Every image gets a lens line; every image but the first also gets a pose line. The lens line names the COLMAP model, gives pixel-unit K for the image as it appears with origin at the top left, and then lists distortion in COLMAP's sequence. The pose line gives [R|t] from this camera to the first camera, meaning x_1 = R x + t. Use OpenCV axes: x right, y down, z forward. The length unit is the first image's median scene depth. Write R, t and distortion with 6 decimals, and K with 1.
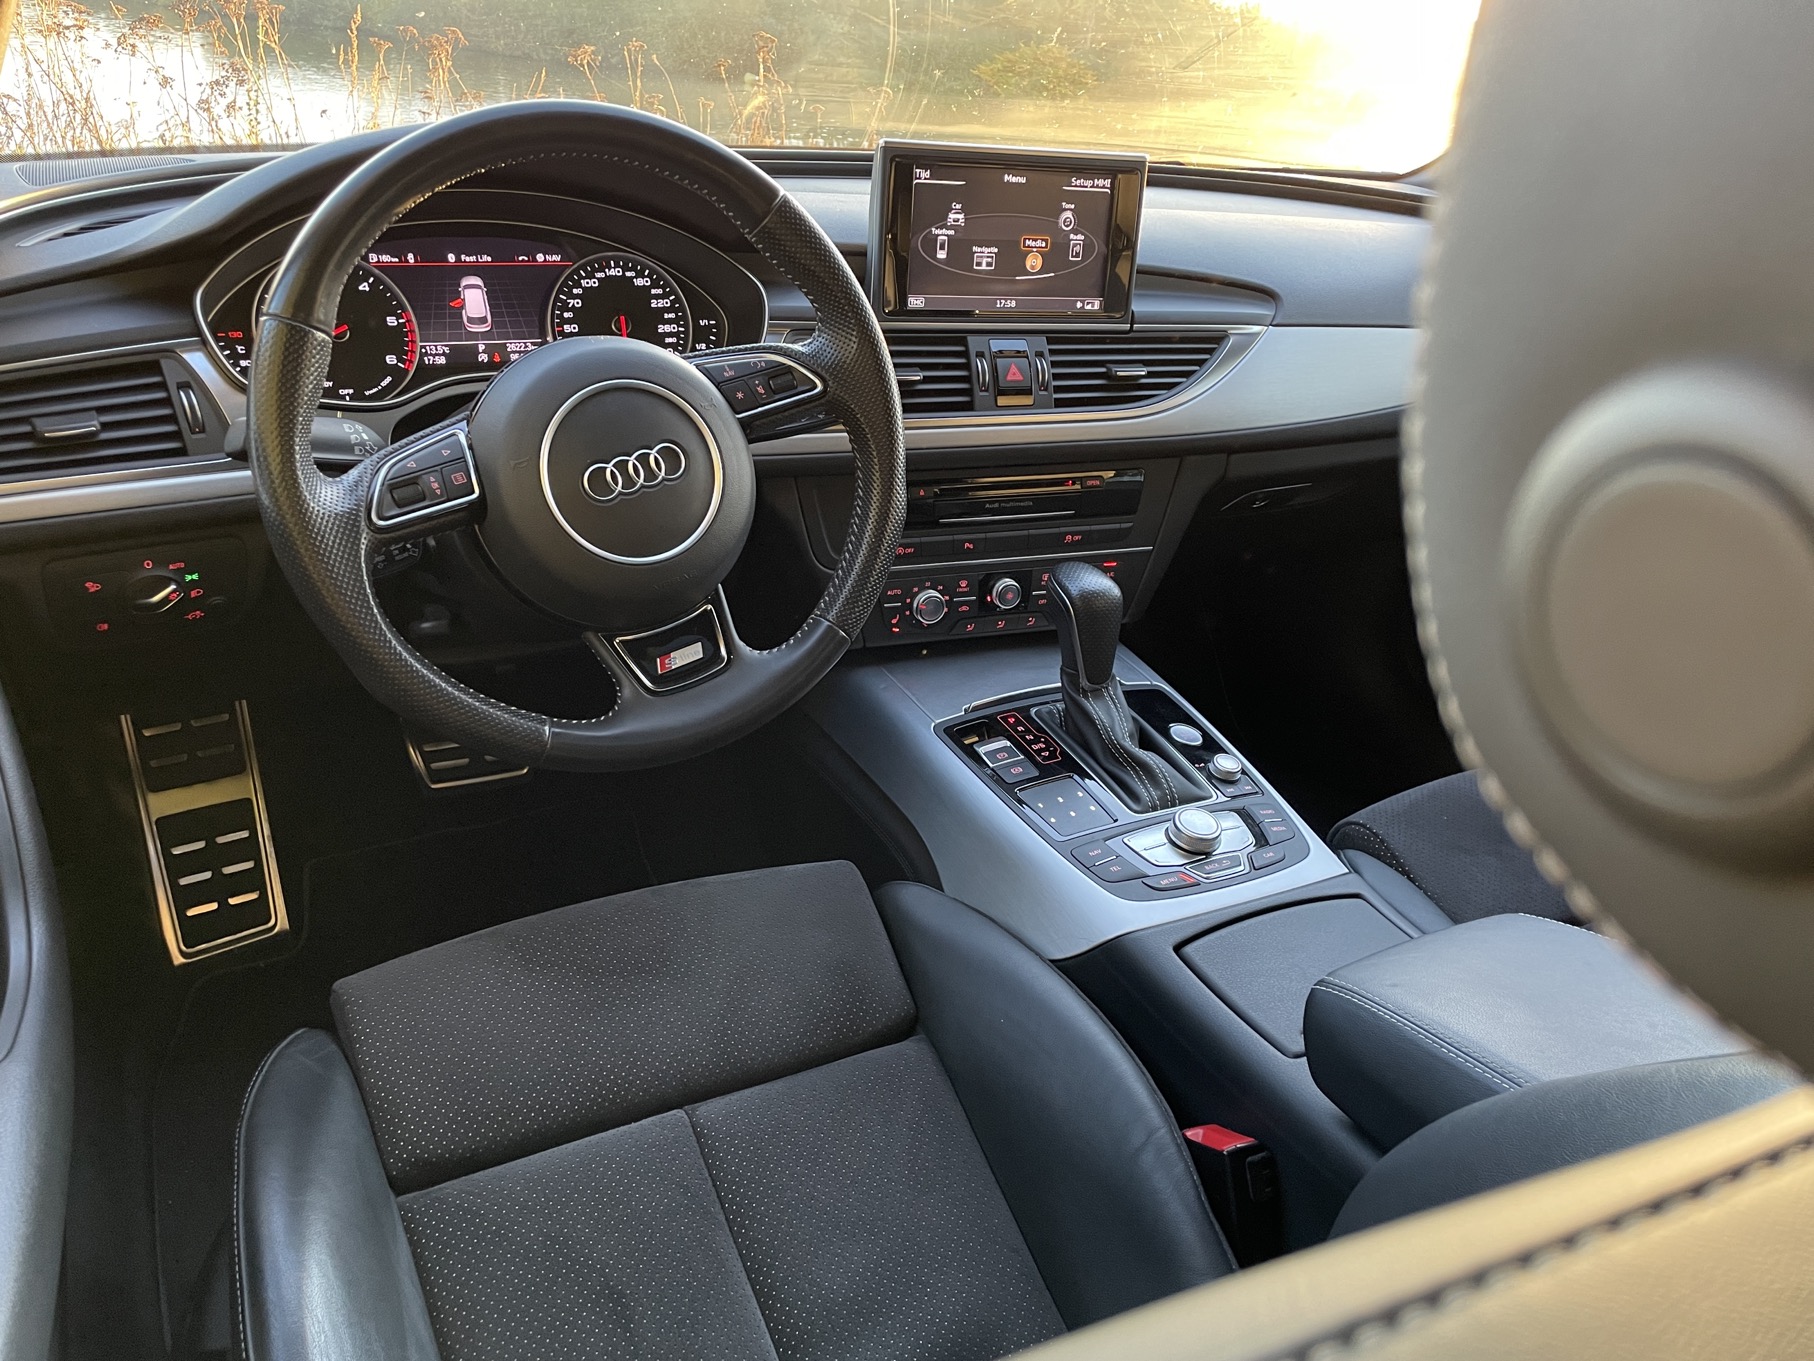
lens RADIAL K [[1425.1, 0, 907.0], [0, 1425.1, 680.5], [0, 0, 1]] dist [0.107147, -0.156857]
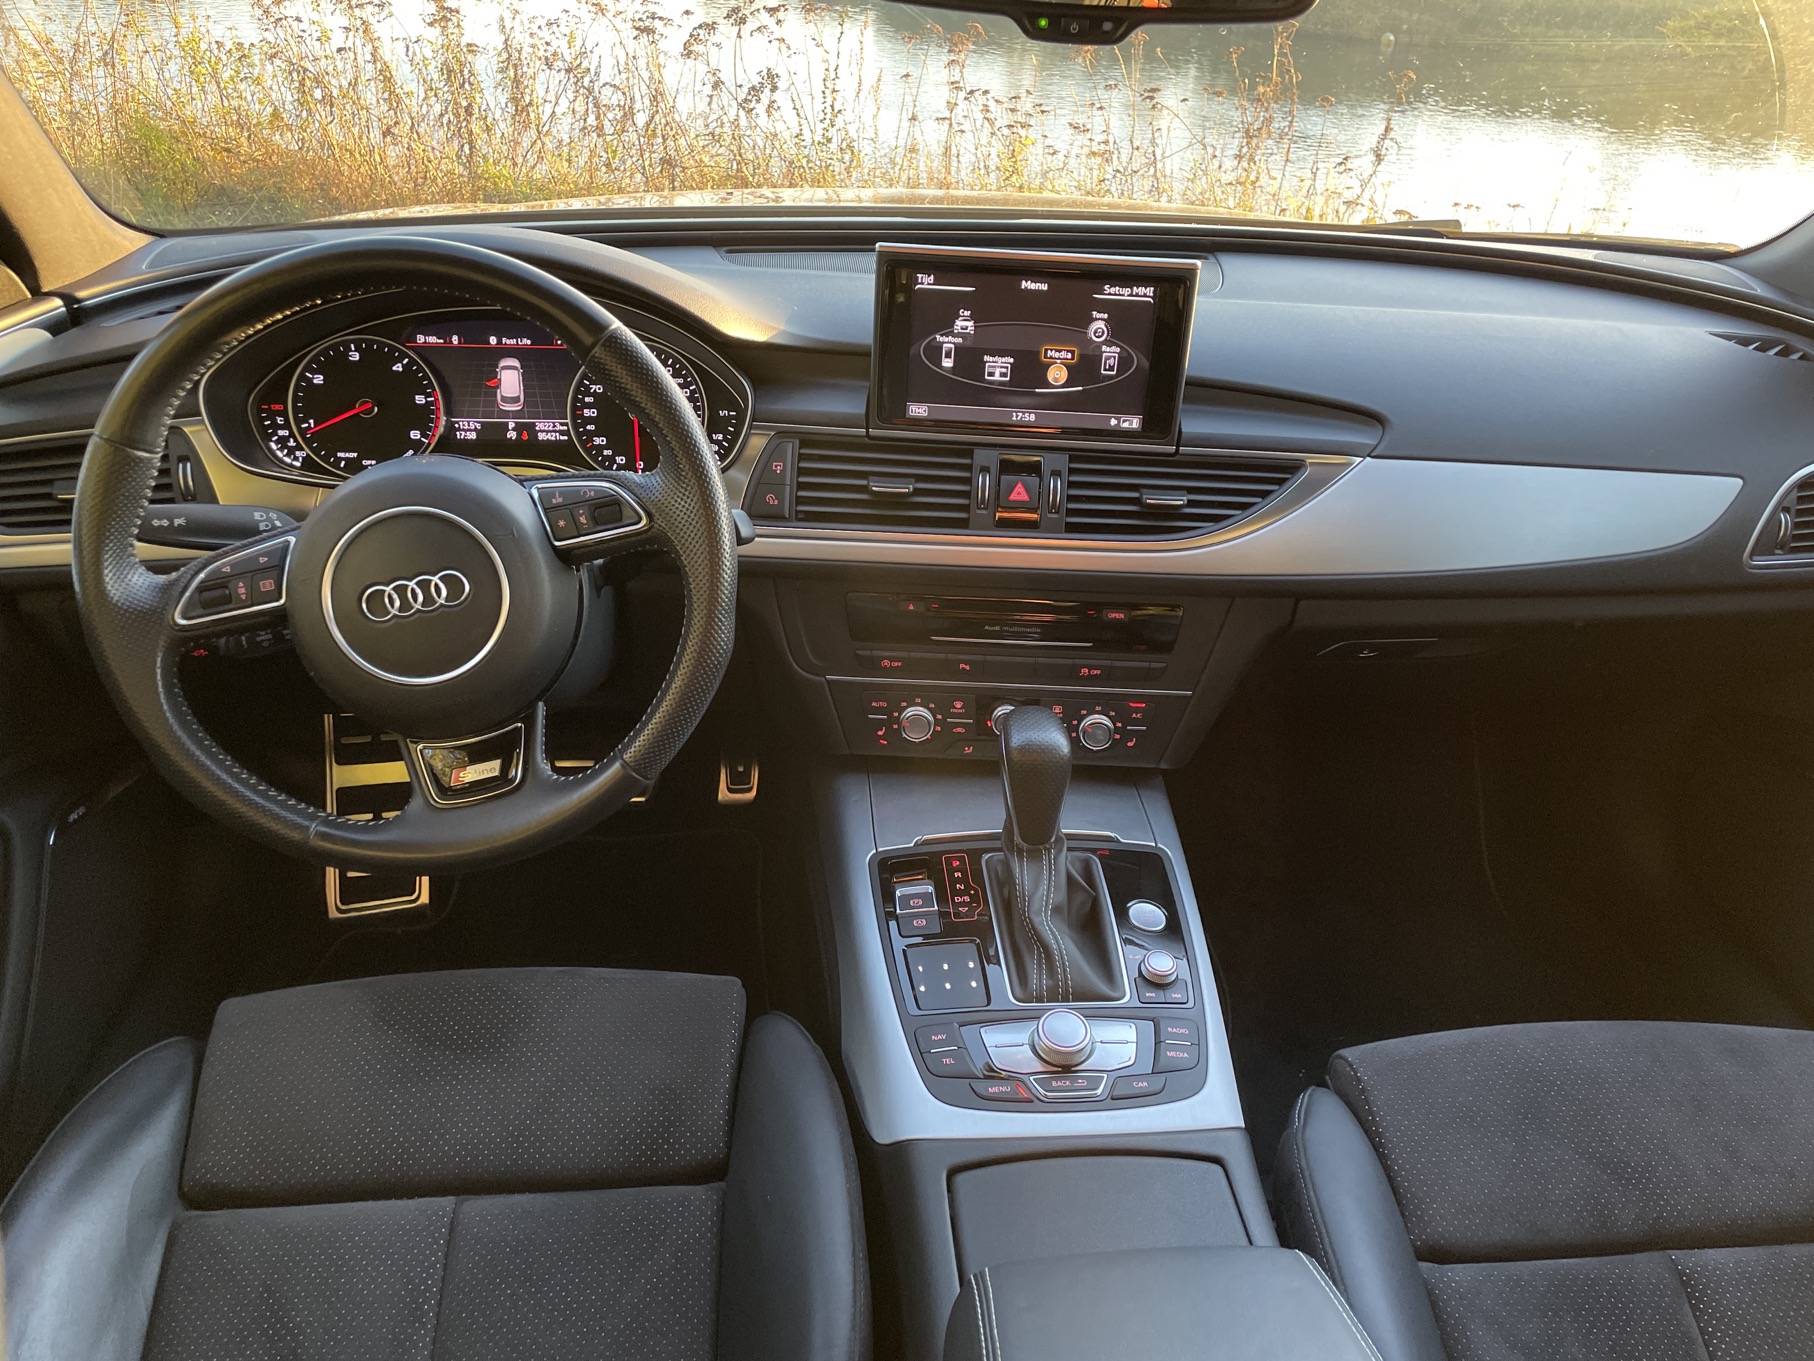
lens RADIAL K [[1425.1, 0, 907.0], [0, 1425.1, 680.5], [0, 0, 1]] dist [0.107147, -0.156857]
pose [[0.917421, 0.149292, -0.368850, 0.375965], [-0.141074, 0.988770, 0.049318, -0.133531], [0.372071, 0.006790, 0.928180, 0.122910]]
